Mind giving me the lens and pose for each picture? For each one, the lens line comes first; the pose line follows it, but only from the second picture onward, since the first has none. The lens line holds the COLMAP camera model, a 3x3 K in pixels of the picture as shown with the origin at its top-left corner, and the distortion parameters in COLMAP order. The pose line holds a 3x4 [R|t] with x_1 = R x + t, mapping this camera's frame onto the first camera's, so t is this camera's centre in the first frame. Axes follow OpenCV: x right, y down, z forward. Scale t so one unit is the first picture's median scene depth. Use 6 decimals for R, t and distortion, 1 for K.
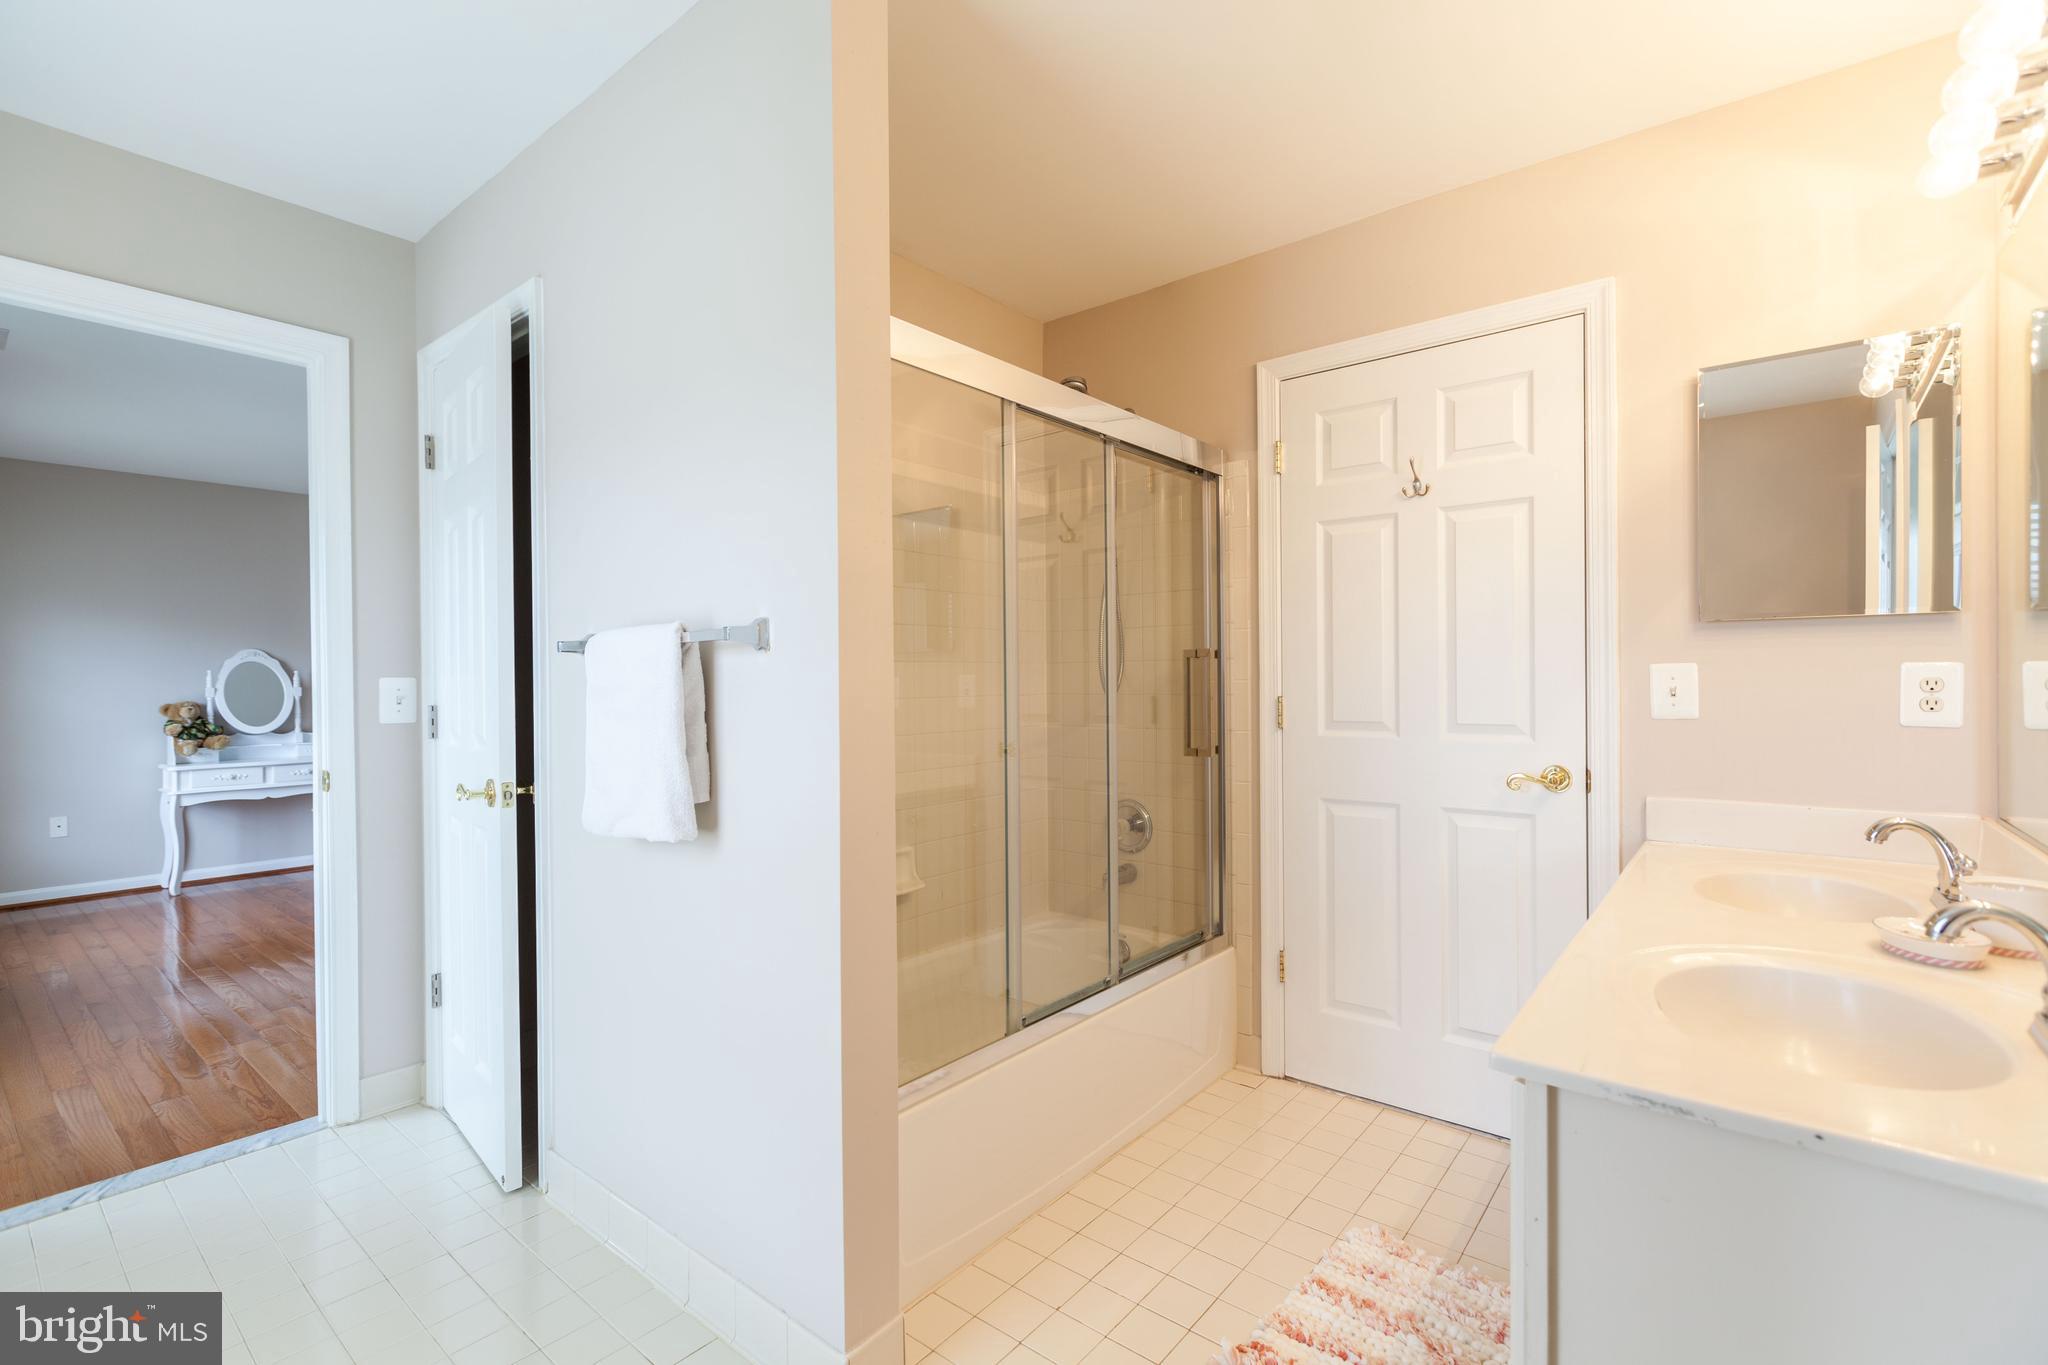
lens RADIAL K [[916.7, 0, 1028.6], [0, 916.7, 682.9], [0, 0, 1]] dist [0.005149, -0.000587]
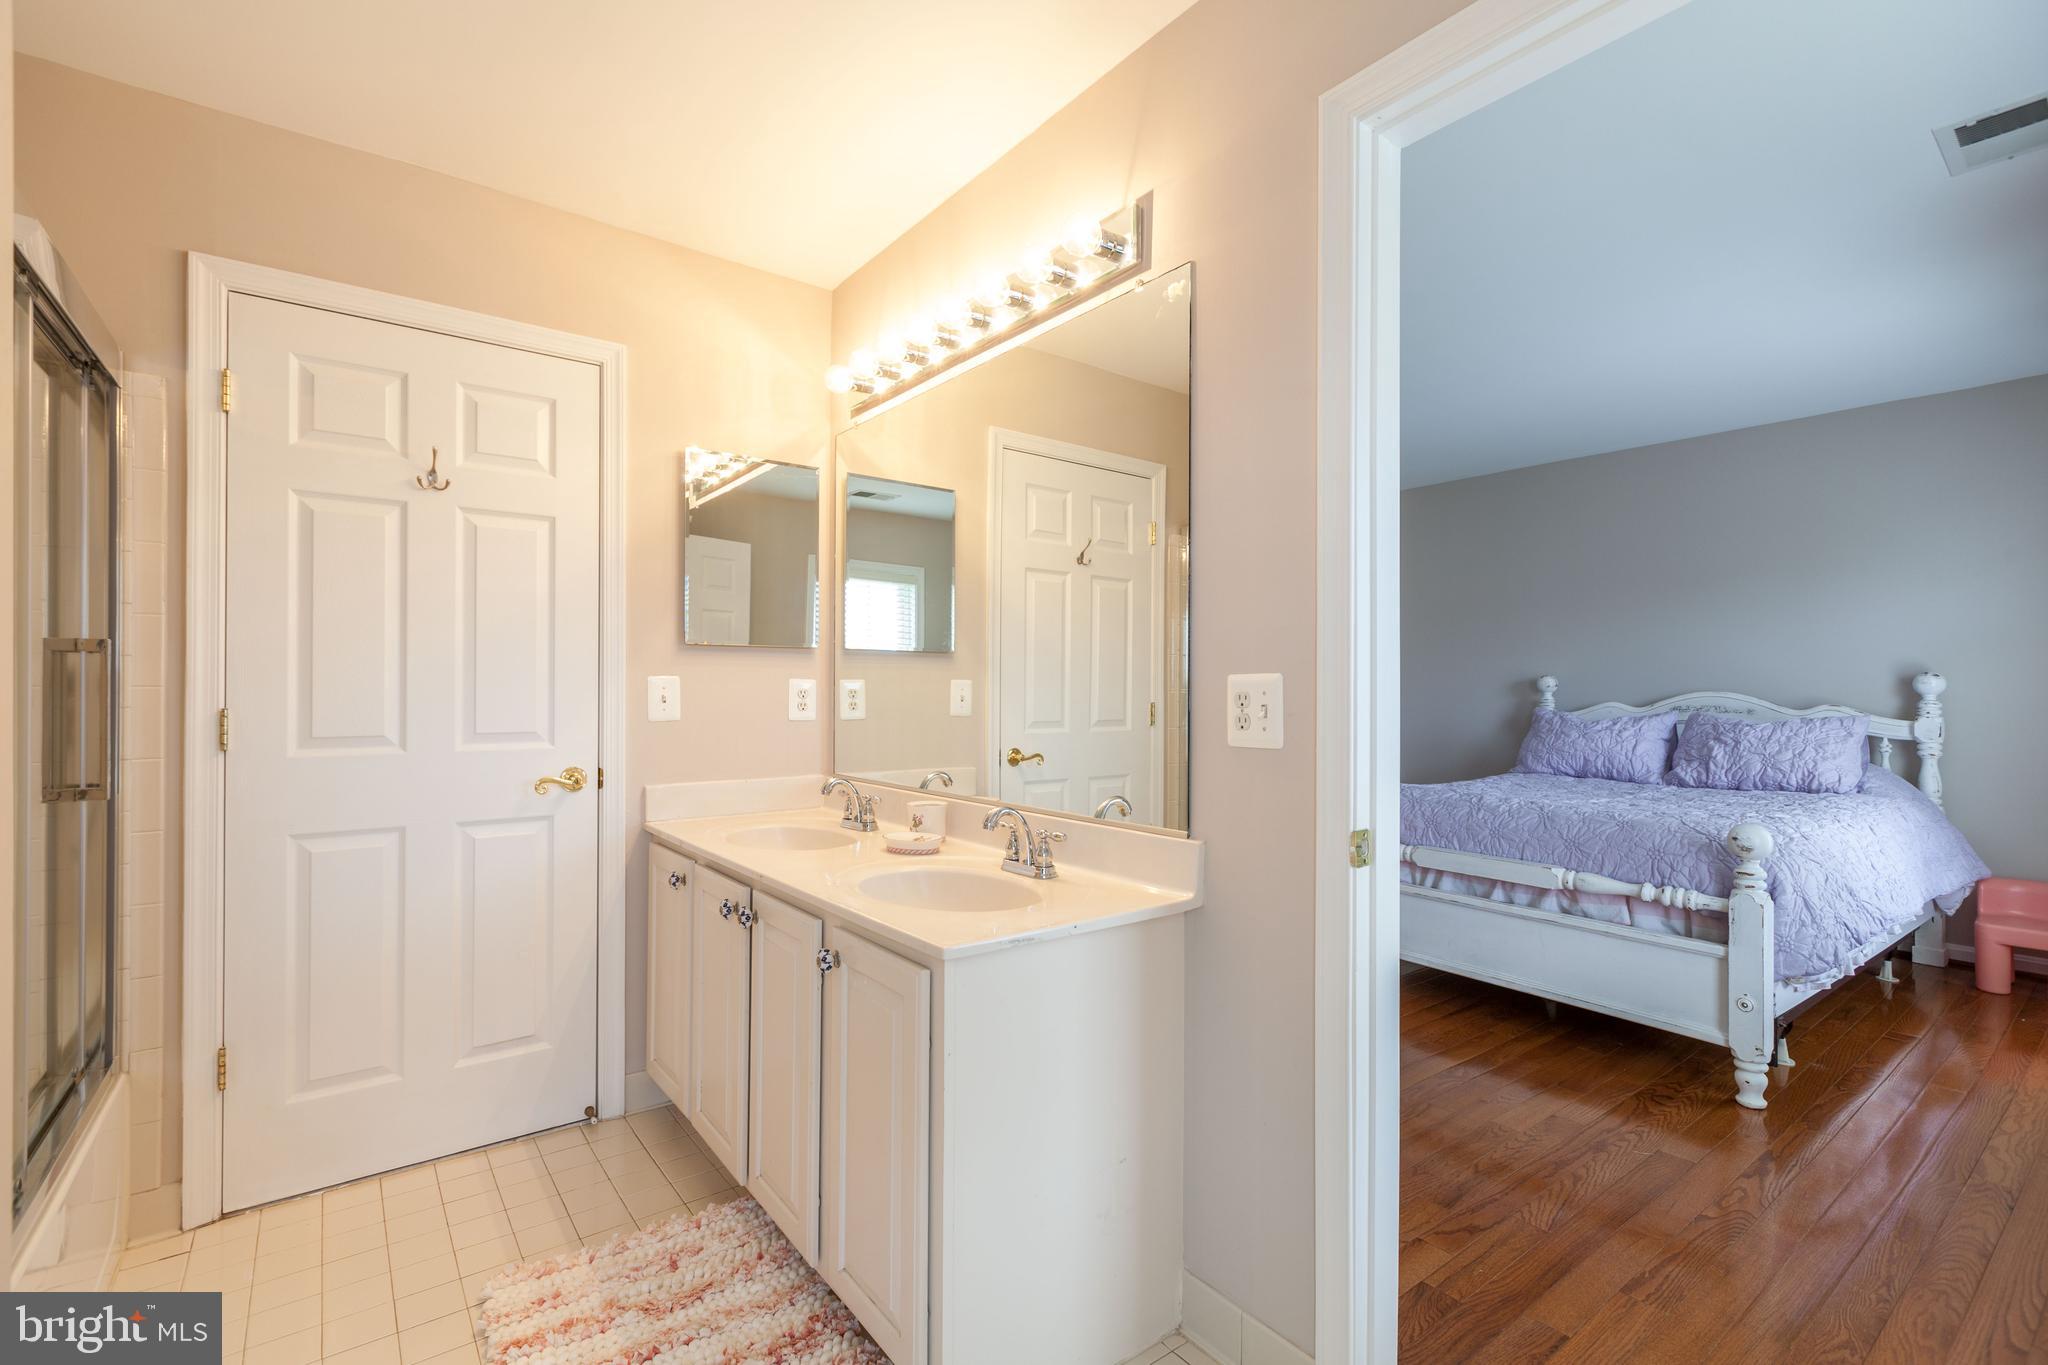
lens RADIAL K [[903.8, 0, 1011.8], [0, 903.8, 689.8], [0, 0, 1]] dist [0.001913, 0.000100]
pose [[0.242337, 0.009386, 0.970147, -0.319682], [0.001200, 0.999950, -0.009974, 0.008629], [-0.970191, 0.003581, 0.242313, 0.216534]]
